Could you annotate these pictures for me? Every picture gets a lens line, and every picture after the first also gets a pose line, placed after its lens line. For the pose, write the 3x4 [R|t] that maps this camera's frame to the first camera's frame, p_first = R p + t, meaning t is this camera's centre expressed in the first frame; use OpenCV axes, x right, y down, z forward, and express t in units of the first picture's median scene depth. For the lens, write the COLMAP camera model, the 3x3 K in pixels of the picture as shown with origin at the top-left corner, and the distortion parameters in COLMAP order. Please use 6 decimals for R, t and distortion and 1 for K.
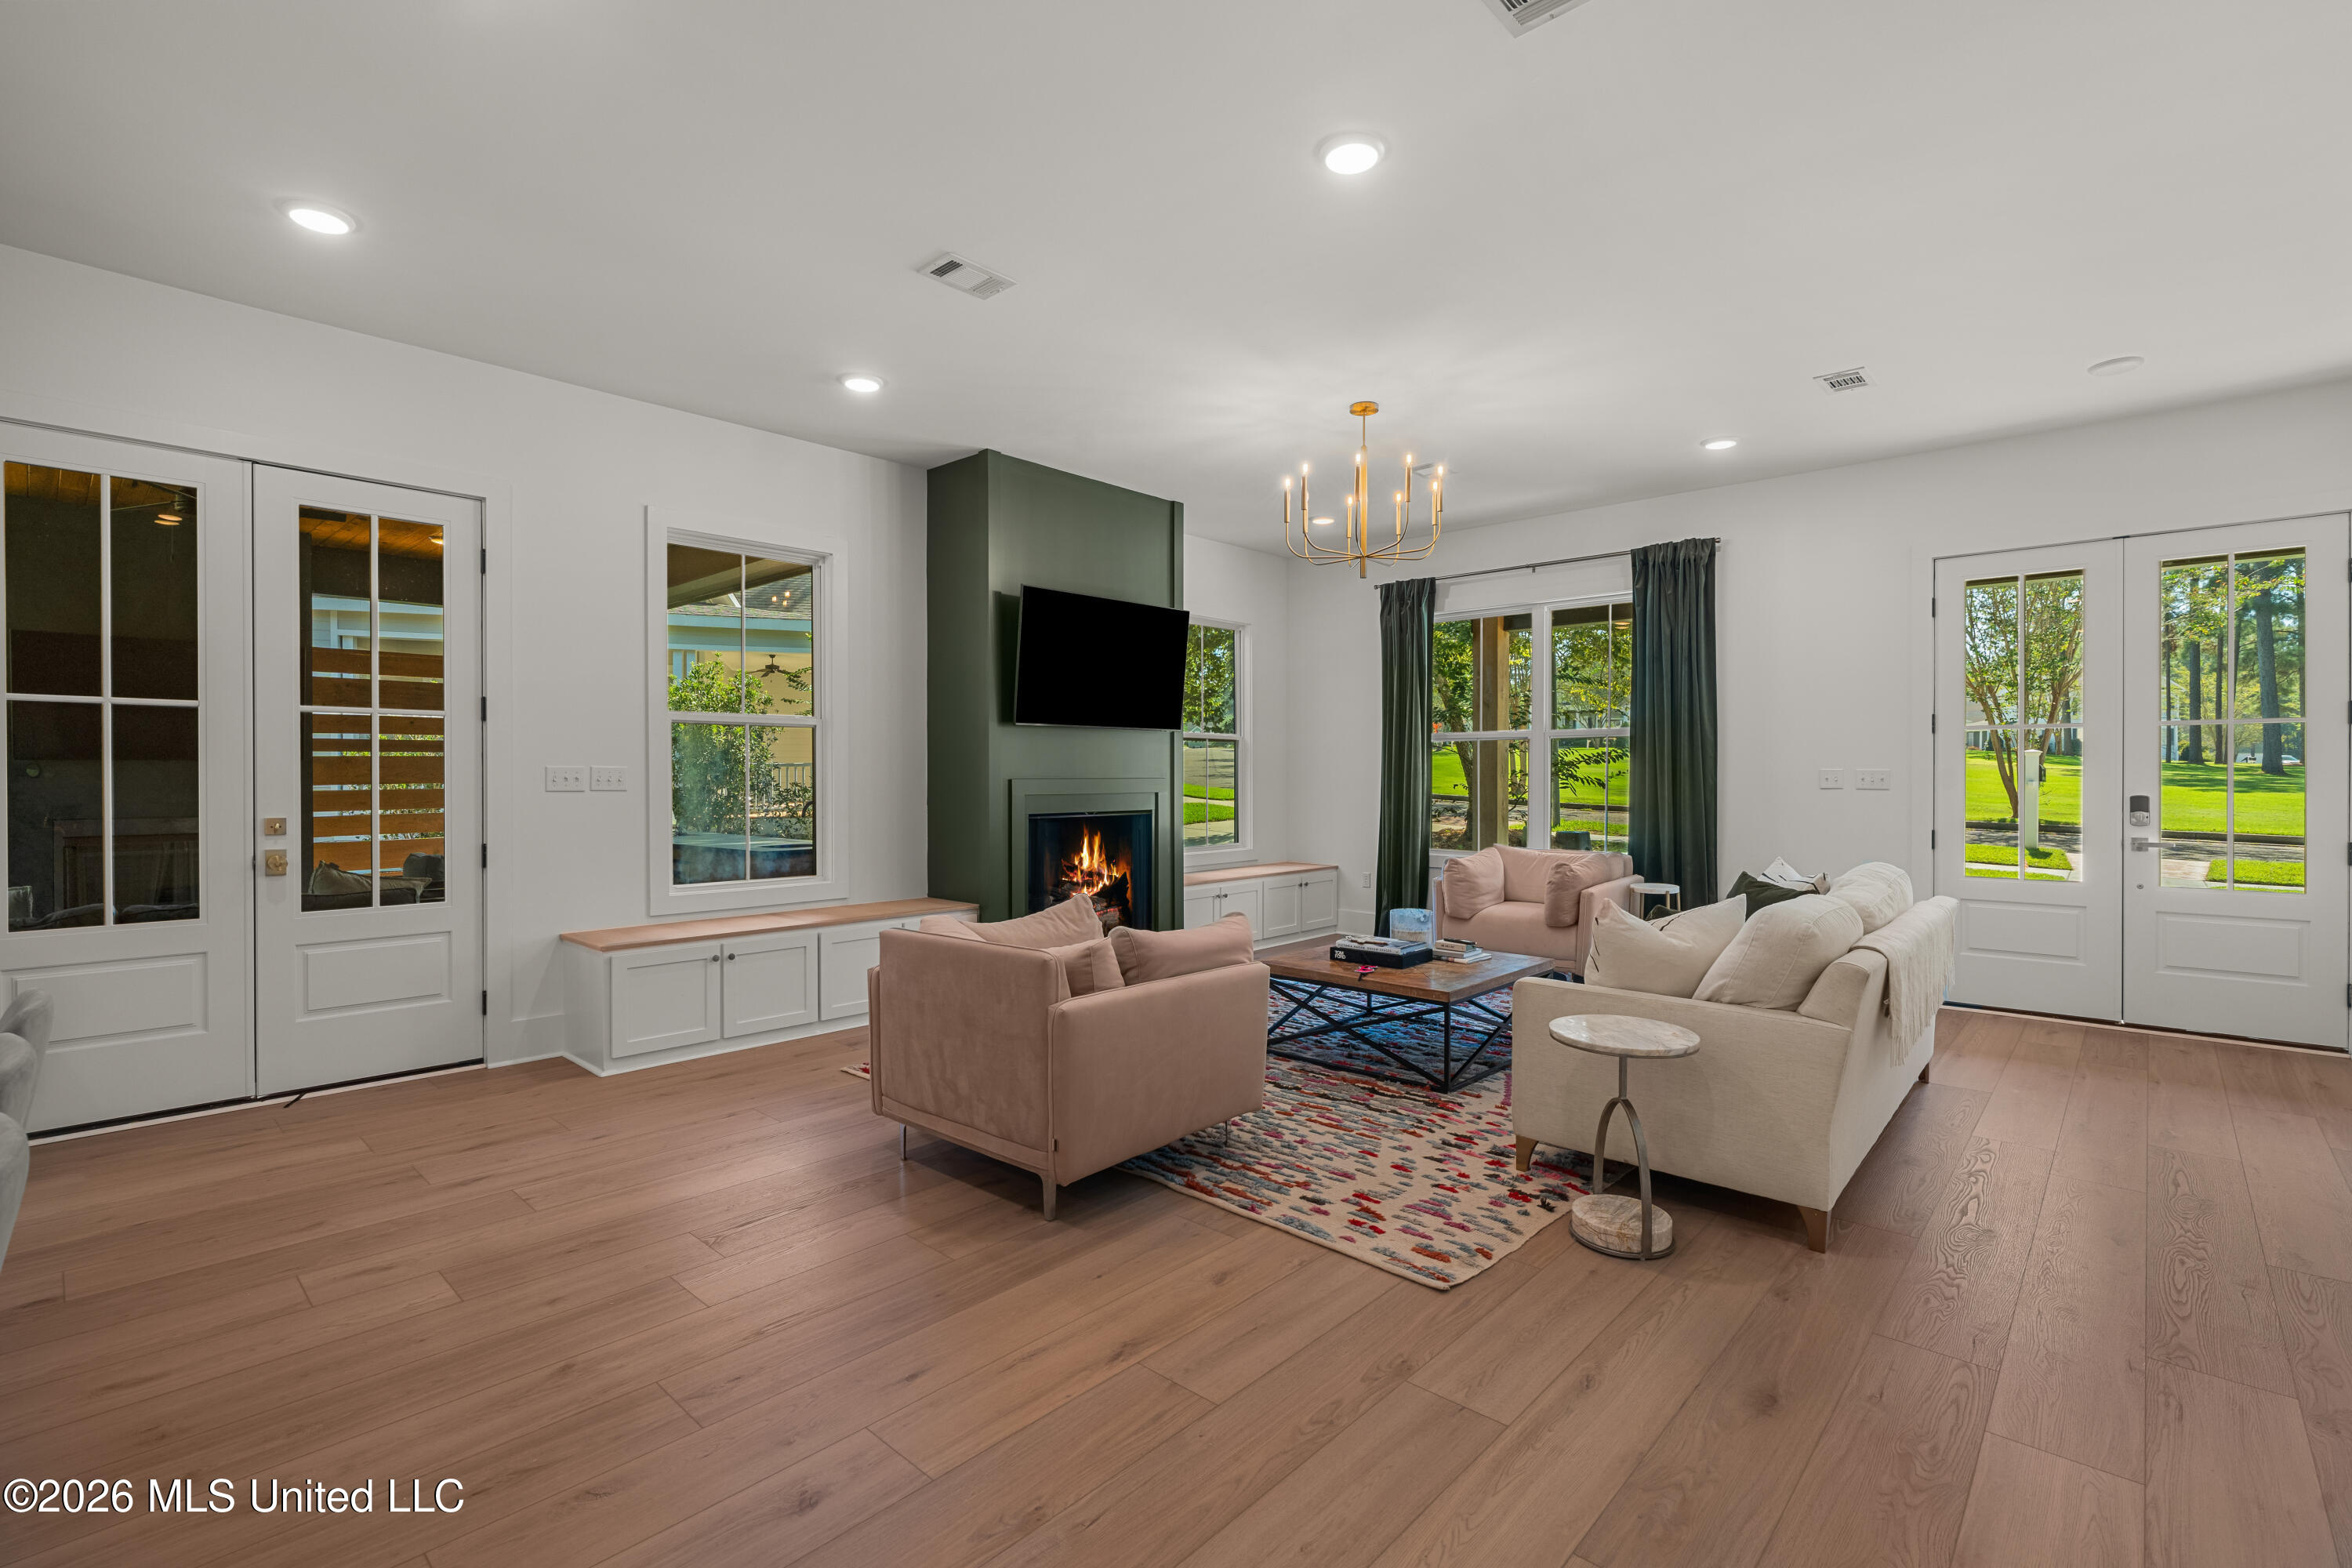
lens RADIAL K [[1065.3, 0, 1171.3], [0, 1065.3, 779.3], [0, 0, 1]] dist [-0.001611, -0.000736]
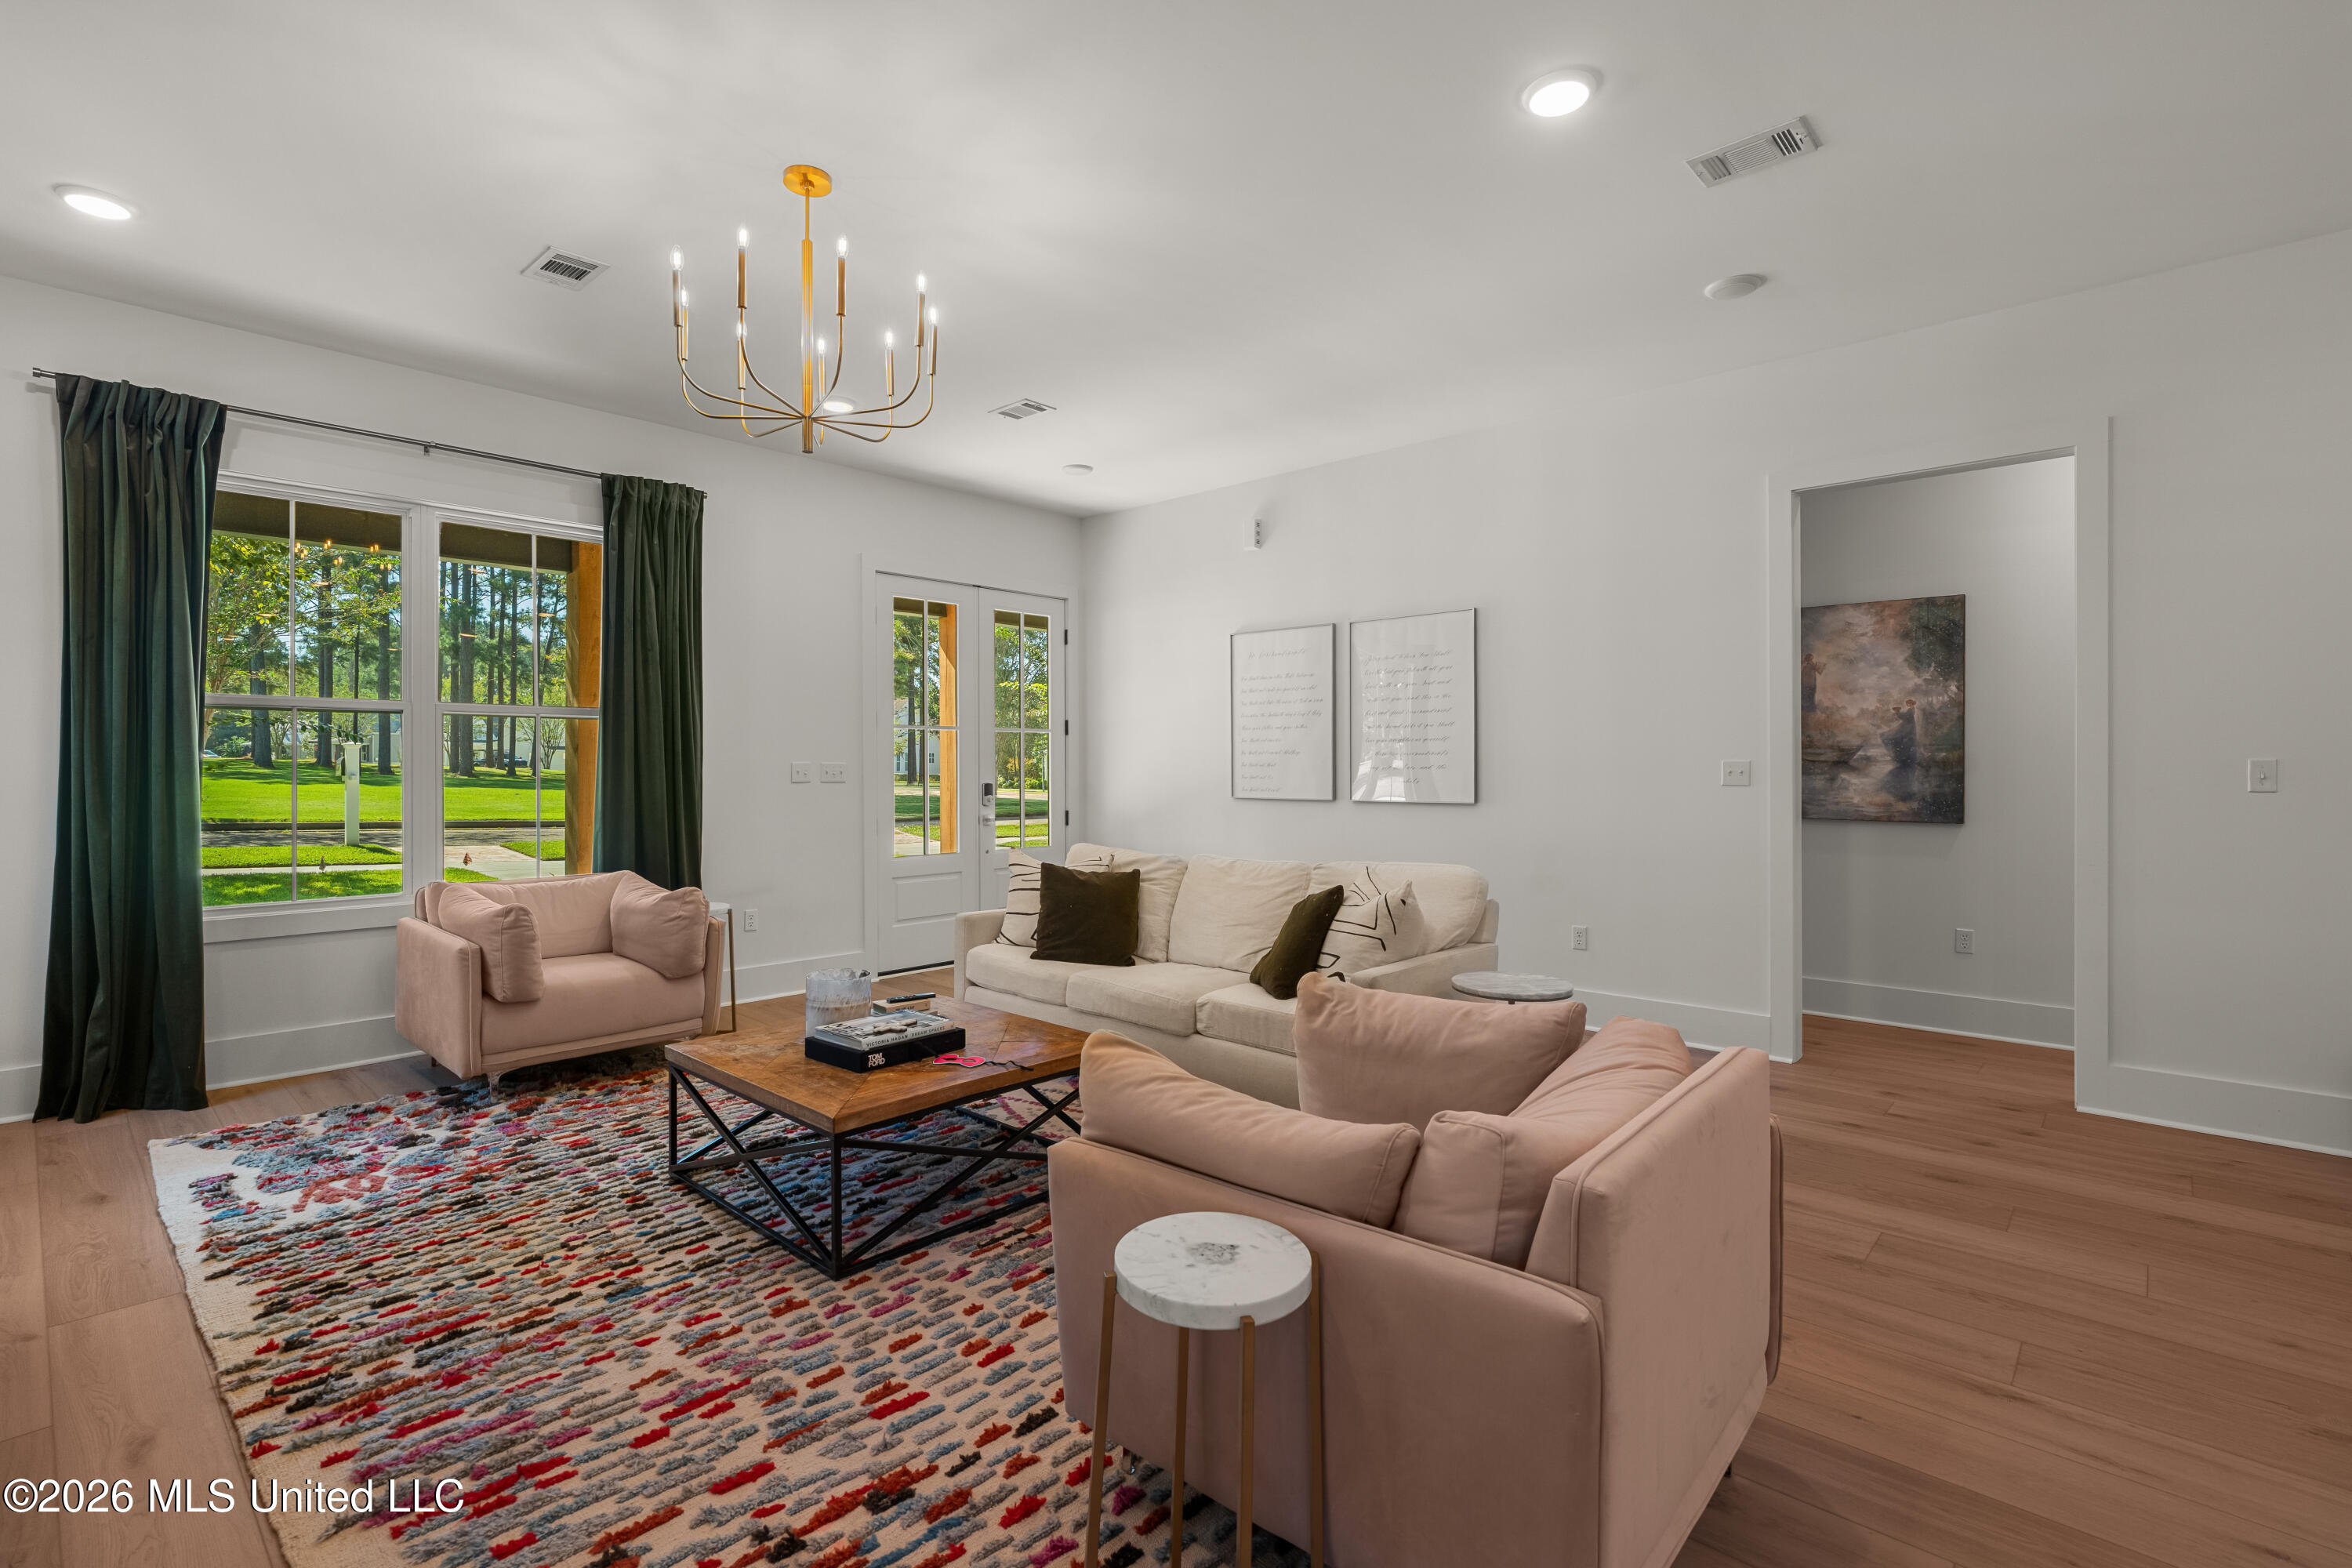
lens RADIAL K [[1065.3, 0, 1167.2], [0, 1065.3, 770.3], [0, 0, 1]] dist [-0.001611, -0.000736]
pose [[-0.002551, -0.003397, 0.999991, -0.335906], [0.005835, 0.999977, 0.003412, -0.003793], [-0.999980, 0.005844, -0.002531, 0.603147]]
